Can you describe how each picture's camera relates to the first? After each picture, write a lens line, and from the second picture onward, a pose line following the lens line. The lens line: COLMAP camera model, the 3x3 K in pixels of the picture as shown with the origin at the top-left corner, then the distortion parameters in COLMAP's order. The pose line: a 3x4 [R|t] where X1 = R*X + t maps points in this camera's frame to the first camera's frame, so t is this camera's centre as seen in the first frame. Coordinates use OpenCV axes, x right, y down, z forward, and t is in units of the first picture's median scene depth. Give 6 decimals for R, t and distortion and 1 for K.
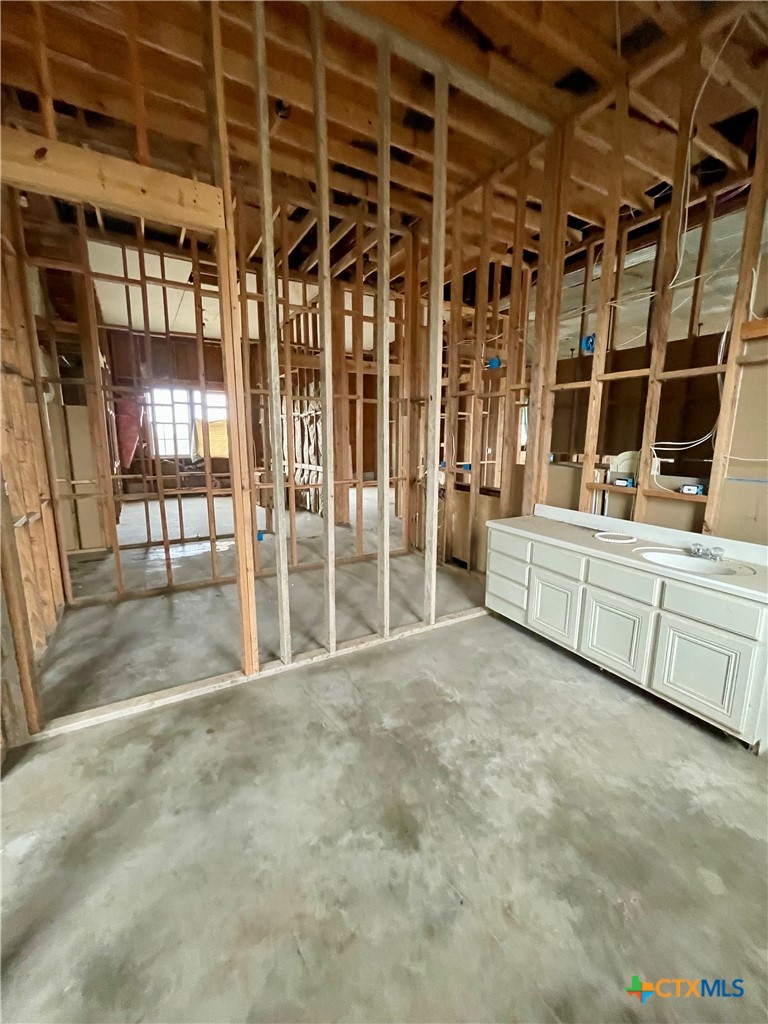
lens RADIAL K [[416.9, 0, 390.0], [0, 416.9, 509.8], [0, 0, 1]] dist [-0.000668, -0.000661]
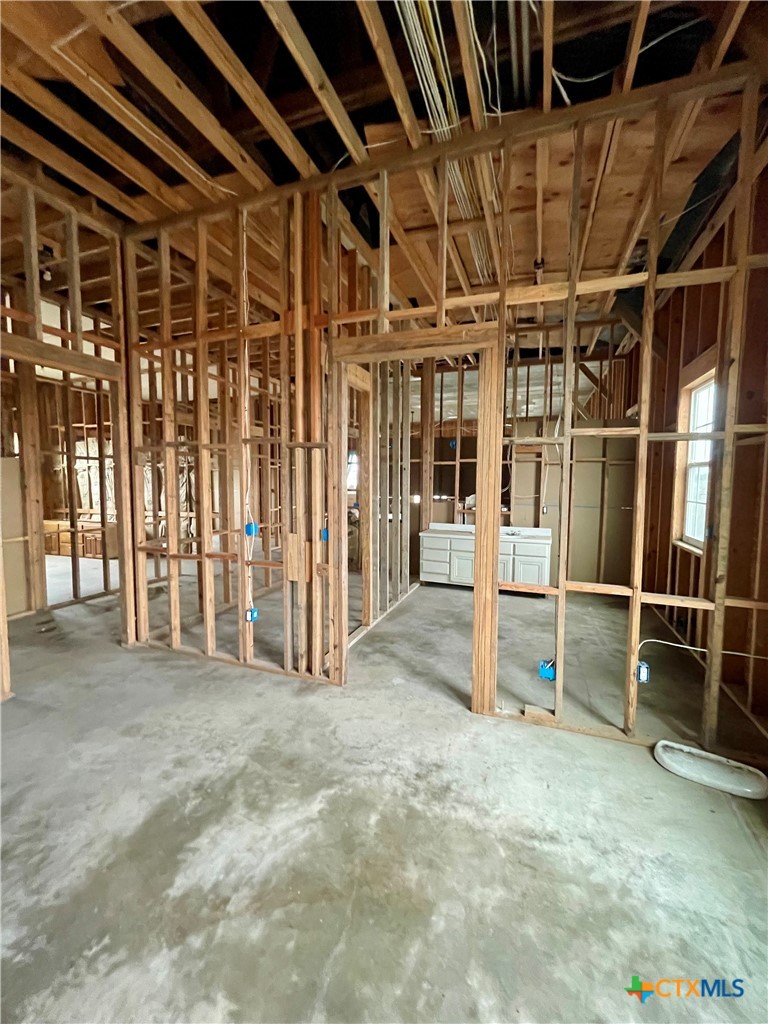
lens RADIAL K [[416.9, 0, 378.1], [0, 416.9, 510.5], [0, 0, 1]] dist [-0.000668, -0.000661]
pose [[0.782335, -0.051257, 0.620745, -1.425168], [0.108693, 0.992551, -0.055029, 0.012252], [-0.613300, 0.110521, 0.782079, -0.474539]]
